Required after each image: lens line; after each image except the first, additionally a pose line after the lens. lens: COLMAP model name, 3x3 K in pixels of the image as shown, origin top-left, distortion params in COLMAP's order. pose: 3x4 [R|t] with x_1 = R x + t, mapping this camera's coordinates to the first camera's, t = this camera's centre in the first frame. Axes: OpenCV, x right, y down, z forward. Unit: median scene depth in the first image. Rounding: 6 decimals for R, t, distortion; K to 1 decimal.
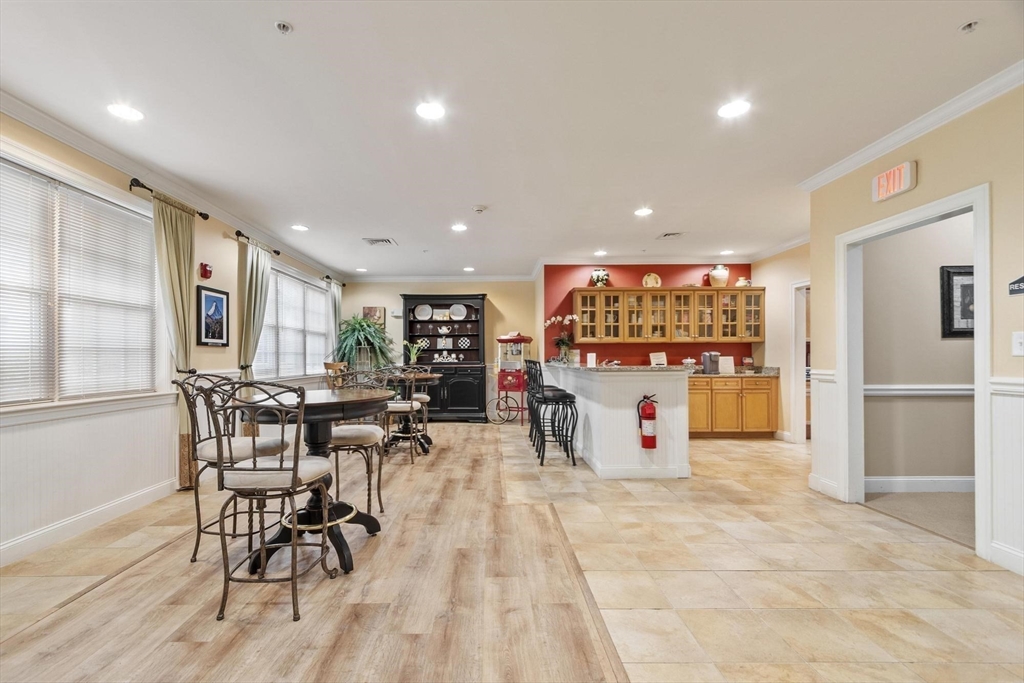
lens RADIAL K [[459.3, 0, 486.4], [0, 459.3, 351.7], [0, 0, 1]] dist [-0.001430, -0.000608]
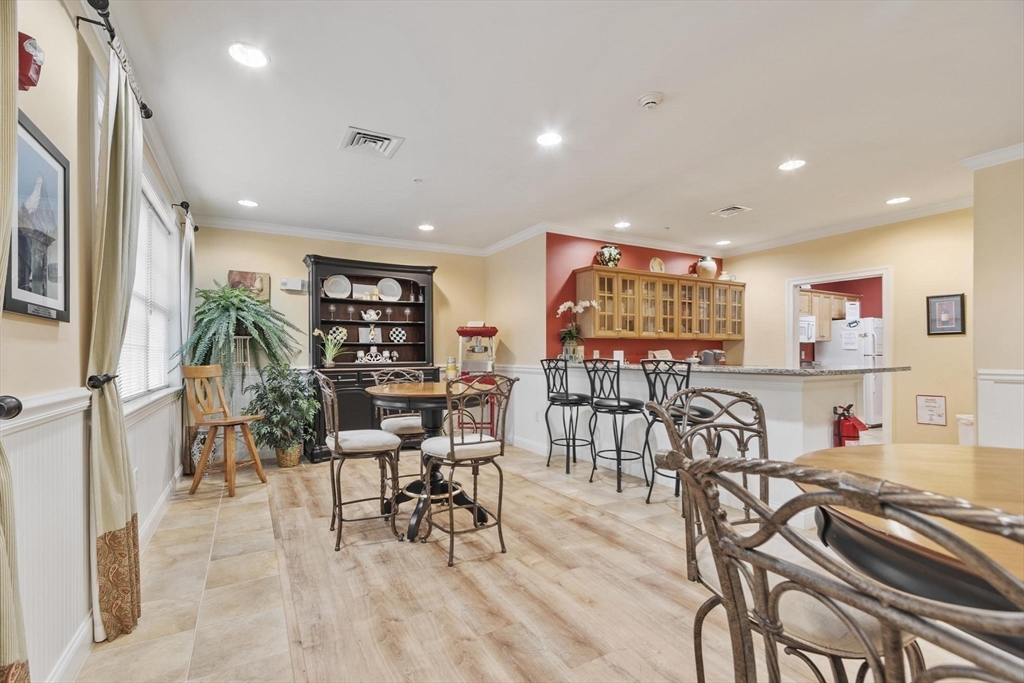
lens RADIAL K [[459.3, 0, 486.4], [0, 459.3, 351.7], [0, 0, 1]] dist [-0.001430, -0.000608]
pose [[0.872288, 0.004477, 0.488972, -0.278126], [-0.004945, 0.999988, -0.000333, 0.005365], [-0.488967, -0.002127, 0.872299, 0.338450]]
